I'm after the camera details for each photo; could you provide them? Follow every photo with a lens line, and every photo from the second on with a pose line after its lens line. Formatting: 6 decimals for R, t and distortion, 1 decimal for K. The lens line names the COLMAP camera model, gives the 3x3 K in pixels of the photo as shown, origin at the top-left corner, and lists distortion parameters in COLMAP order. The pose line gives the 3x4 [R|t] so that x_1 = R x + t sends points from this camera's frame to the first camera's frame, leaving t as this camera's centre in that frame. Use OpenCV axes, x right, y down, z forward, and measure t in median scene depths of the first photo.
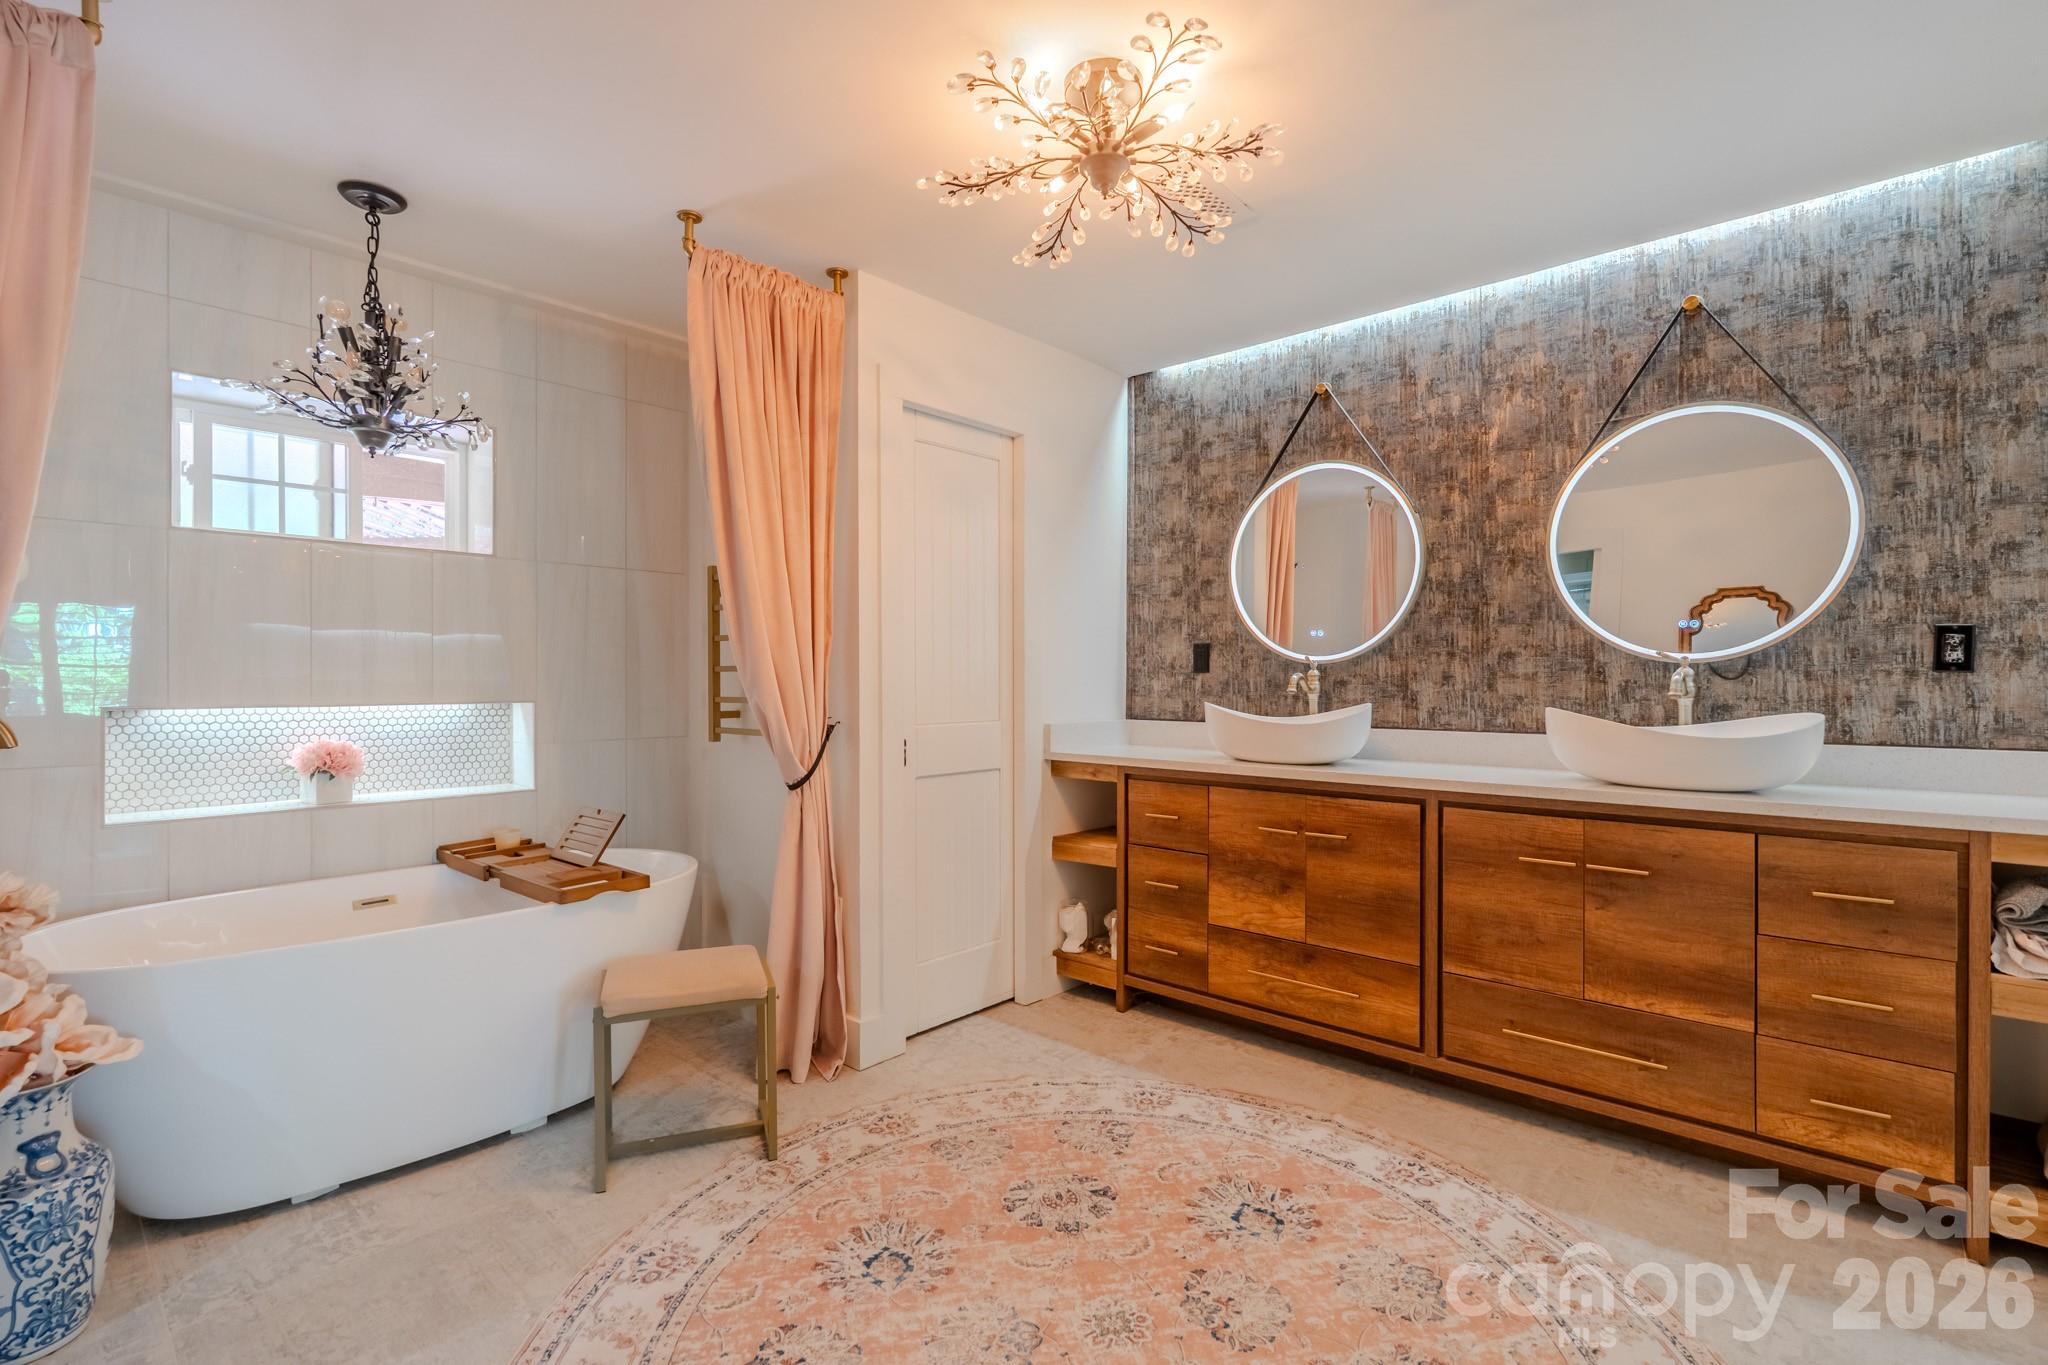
lens RADIAL K [[942.3, 0, 1004.8], [0, 942.3, 683.3], [0, 0, 1]] dist [0.002963, -0.000335]
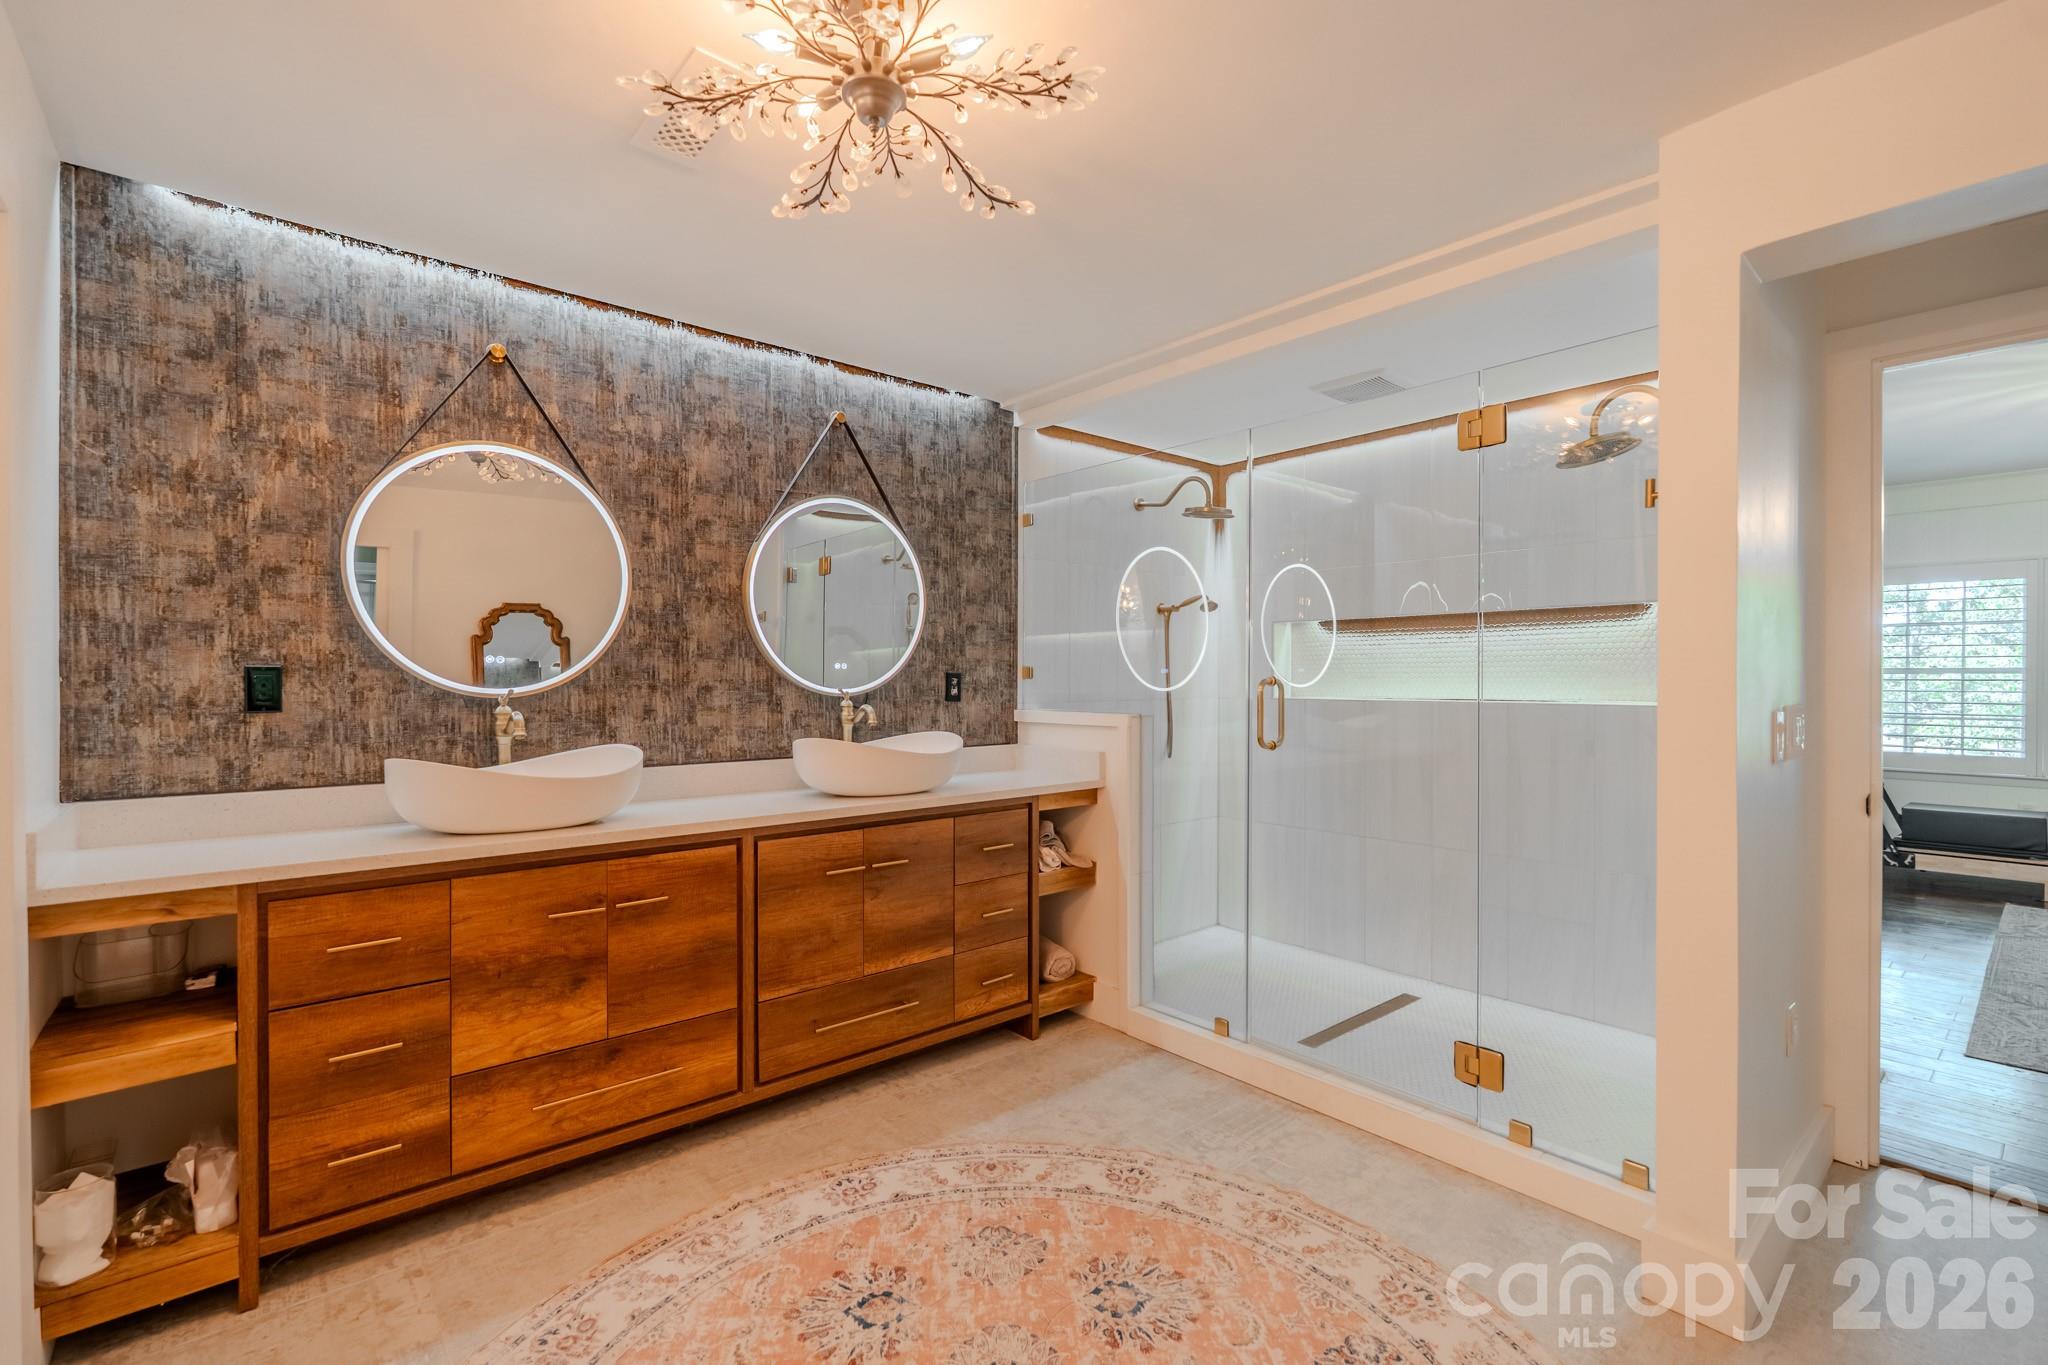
lens RADIAL K [[942.3, 0, 1004.8], [0, 942.3, 683.3], [0, 0, 1]] dist [0.002963, -0.000335]
pose [[0.105305, -0.008487, 0.994404, -0.461787], [0.004764, 0.999956, 0.008030, -0.042101], [-0.994429, 0.003892, 0.105341, 0.554889]]
